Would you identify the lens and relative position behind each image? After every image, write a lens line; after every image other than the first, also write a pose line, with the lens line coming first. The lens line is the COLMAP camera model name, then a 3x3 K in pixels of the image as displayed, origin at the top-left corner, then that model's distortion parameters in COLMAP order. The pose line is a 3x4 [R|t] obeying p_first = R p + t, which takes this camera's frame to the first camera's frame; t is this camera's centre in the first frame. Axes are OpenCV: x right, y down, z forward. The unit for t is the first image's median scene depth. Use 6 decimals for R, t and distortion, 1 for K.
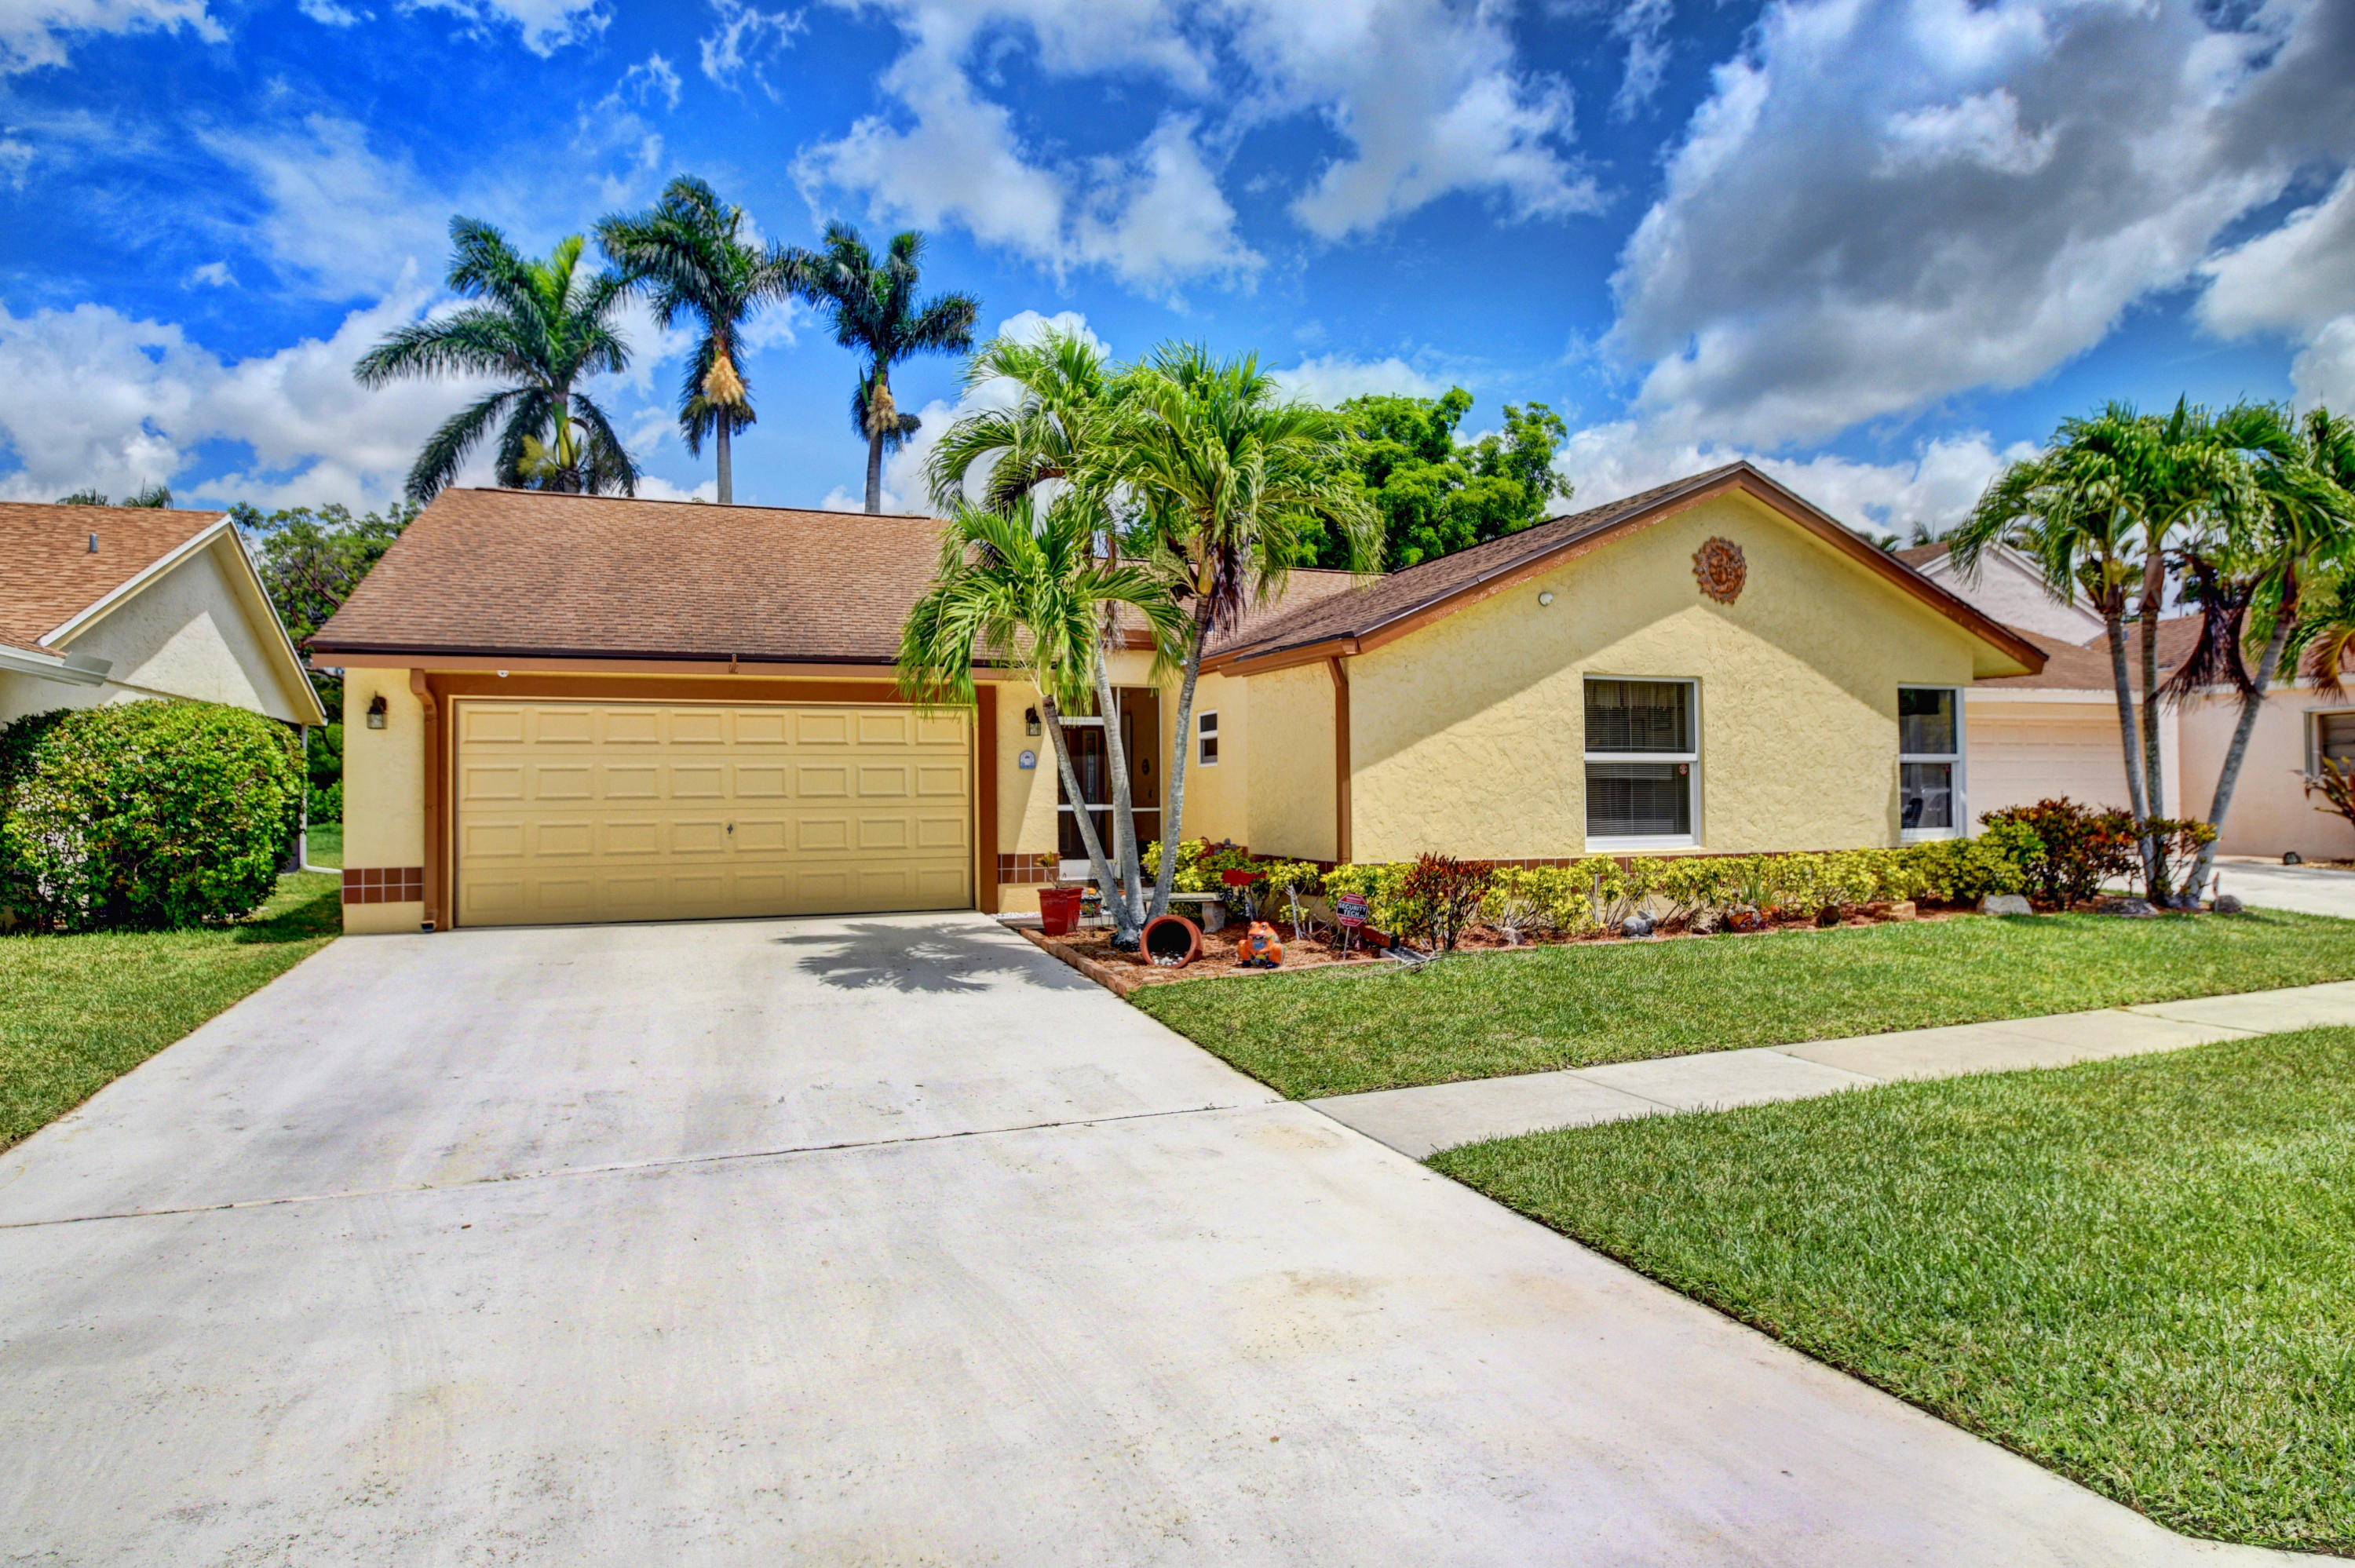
lens RADIAL K [[1268.0, 0, 1178.2], [0, 1268.0, 788.2], [0, 0, 1]] dist [-0.004019, -0.002046]
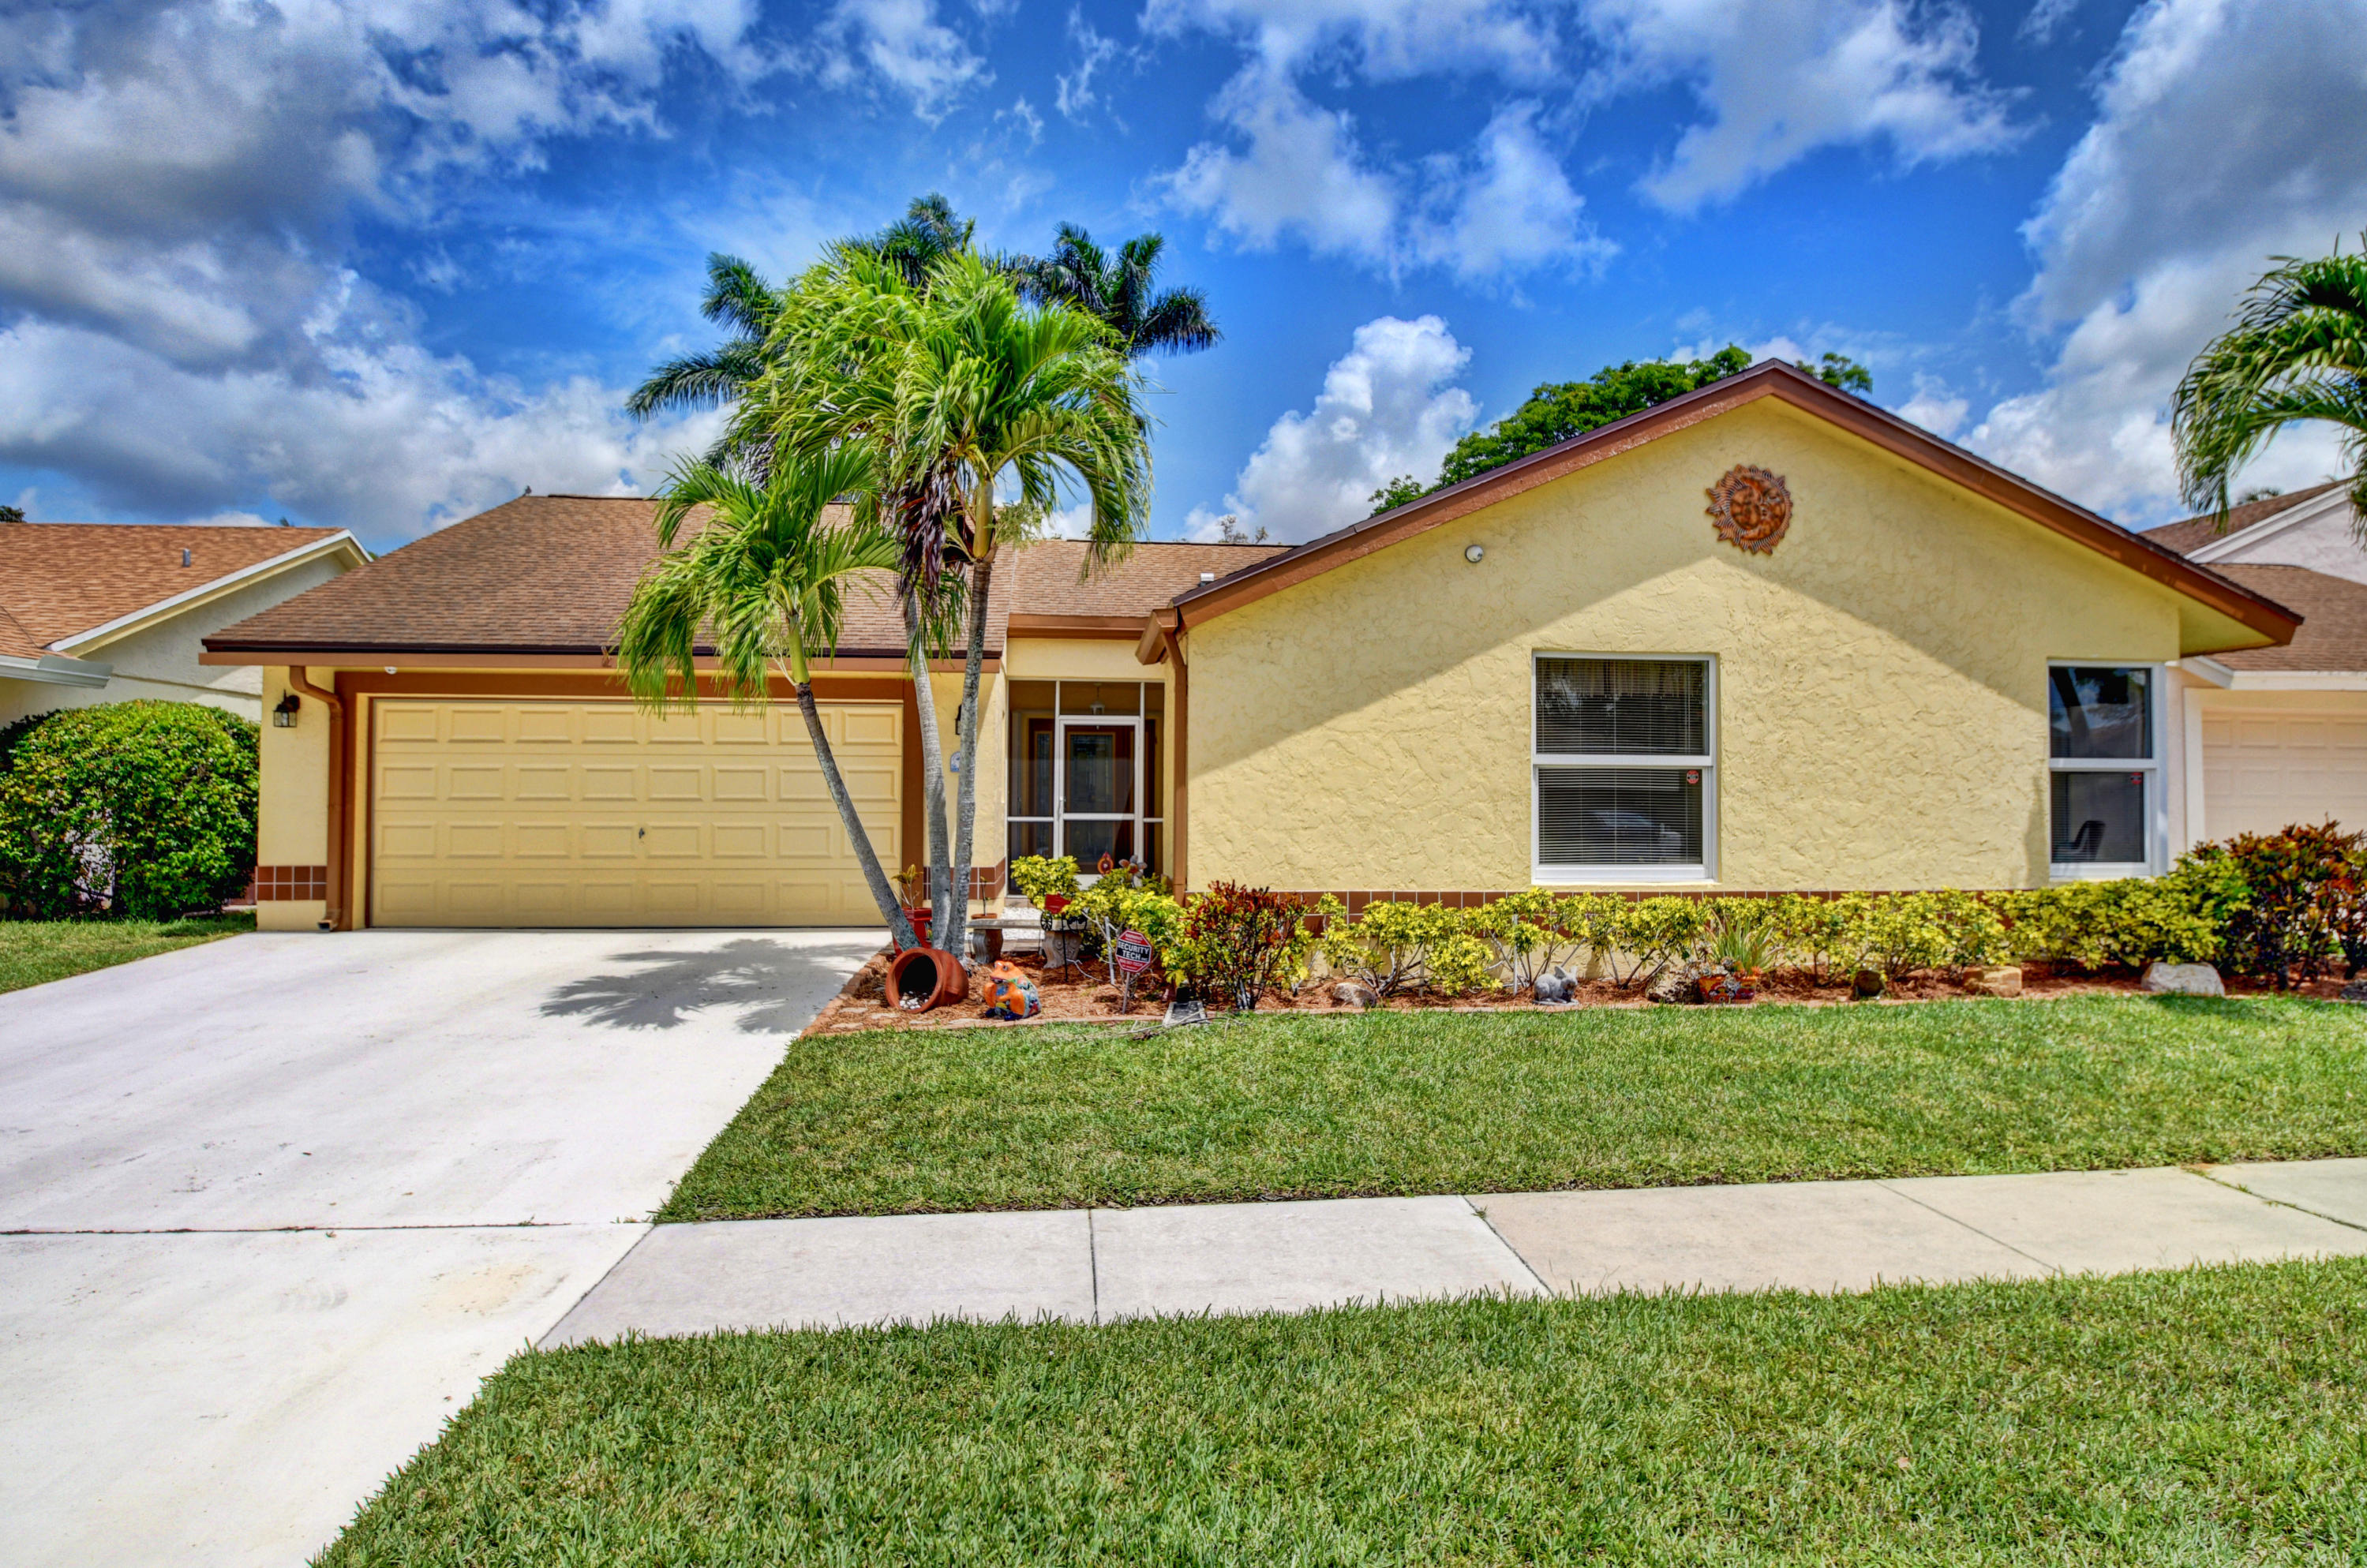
lens RADIAL K [[1274.6, 0, 1184.2], [0, 1274.6, 788.2], [0, 0, 1]] dist [-0.004019, -0.002046]
pose [[0.967353, 0.009405, -0.253257, 0.300733], [-0.011502, 0.999911, -0.006802, 0.000266], [0.253170, 0.009493, 0.967375, 0.197643]]
